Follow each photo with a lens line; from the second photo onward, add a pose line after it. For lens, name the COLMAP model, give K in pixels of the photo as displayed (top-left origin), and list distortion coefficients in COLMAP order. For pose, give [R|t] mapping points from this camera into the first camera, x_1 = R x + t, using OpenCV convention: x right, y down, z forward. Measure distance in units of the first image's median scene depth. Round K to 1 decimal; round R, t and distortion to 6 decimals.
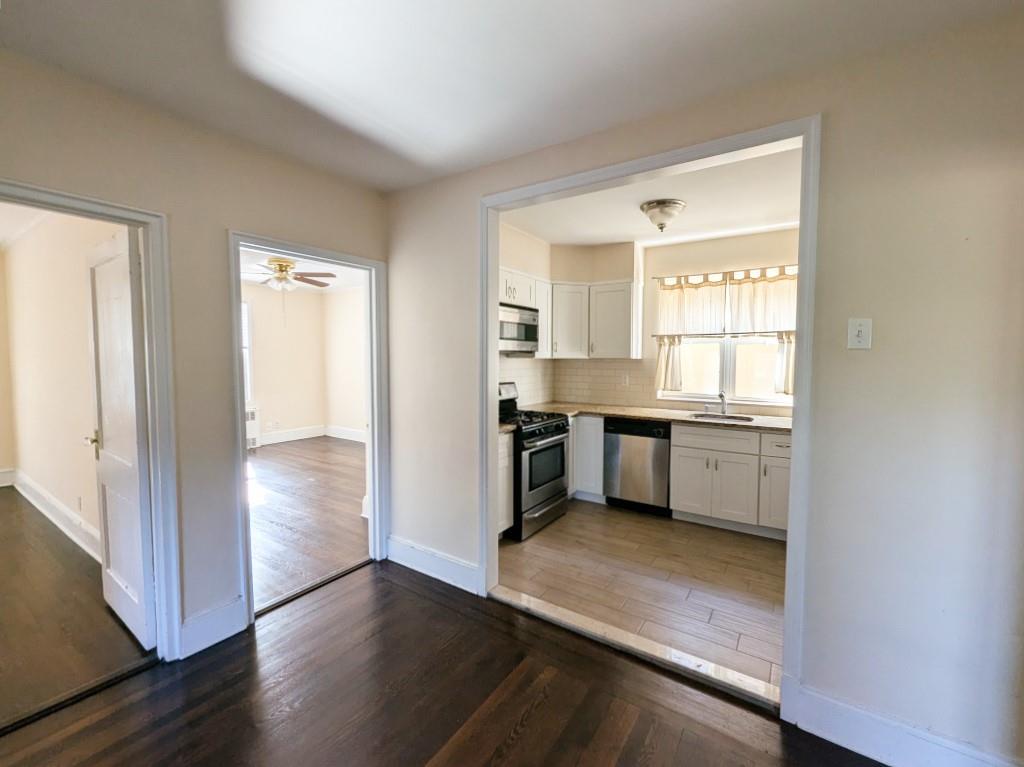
lens RADIAL K [[431.2, 0, 512.0], [0, 431.2, 383.5], [0, 0, 1]] dist [0.000378, -0.000148]
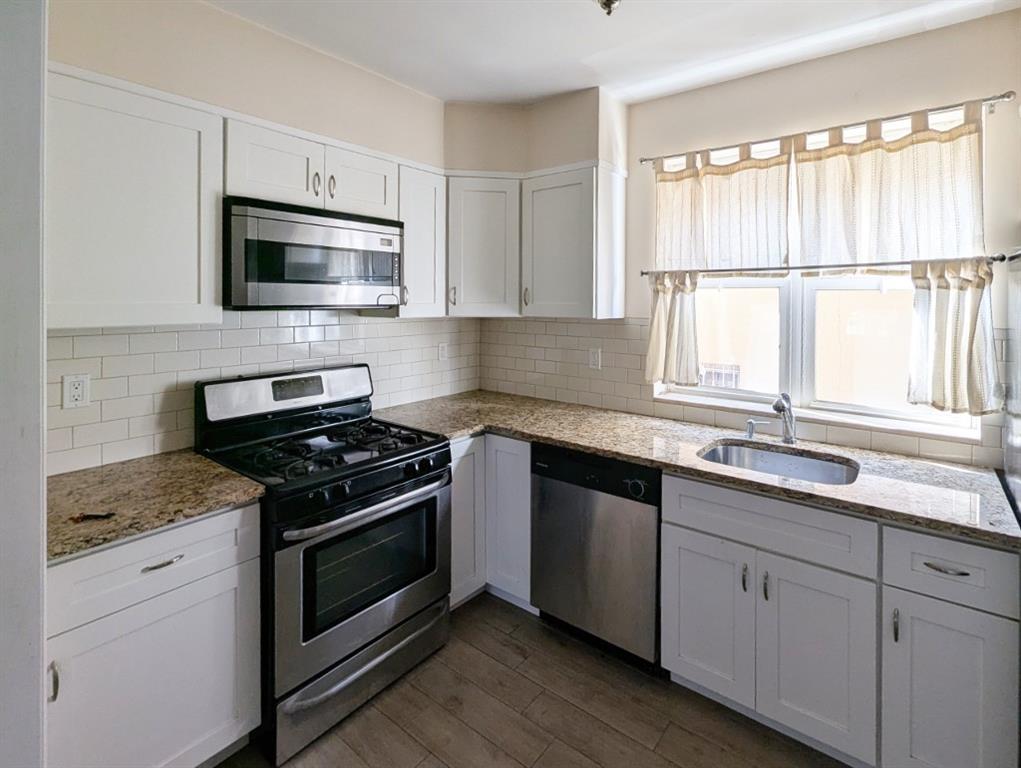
lens RADIAL K [[501.0, 0, 509.9], [0, 501.0, 310.3], [0, 0, 1]] dist [0.002028, -0.000045]
pose [[0.996707, 0.001233, -0.081077, 0.232914], [-0.004326, 0.999269, -0.037985, -0.046848], [0.080971, 0.038211, 0.995984, 0.428391]]
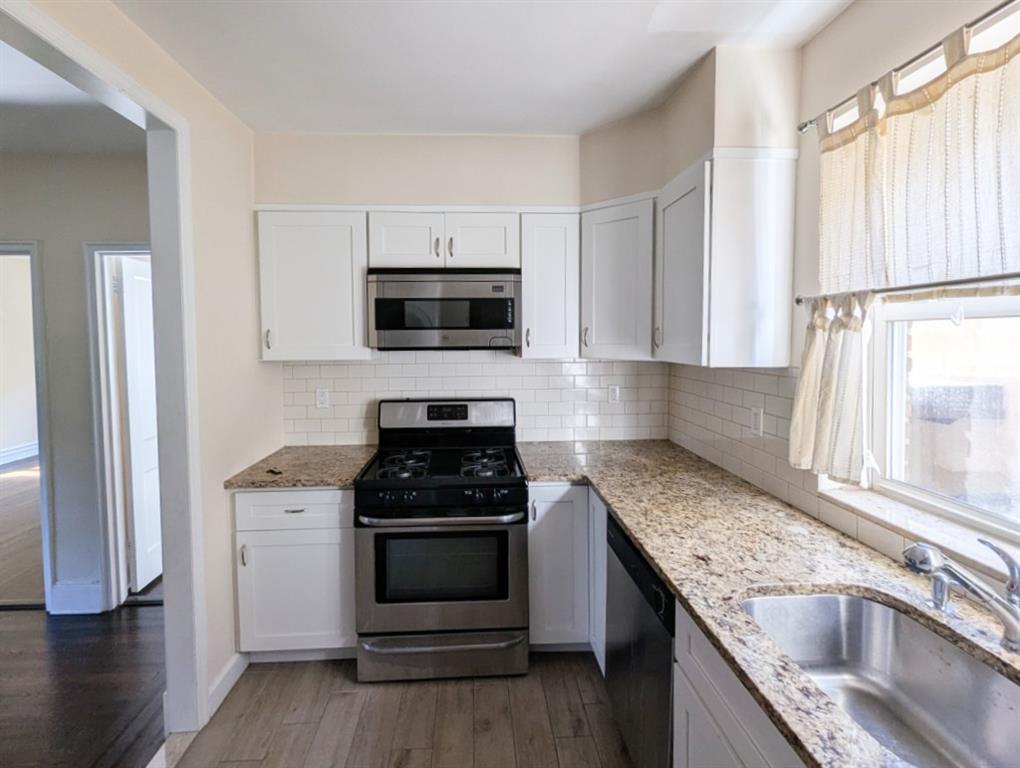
lens RADIAL K [[457.6, 0, 506.2], [0, 457.6, 362.2], [0, 0, 1]] dist [0.000418, -0.000260]
pose [[0.603516, 0.035231, -0.796572, 0.504861], [-0.038731, 0.999139, 0.014846, -0.063152], [0.796410, 0.021893, 0.604361, 0.644624]]
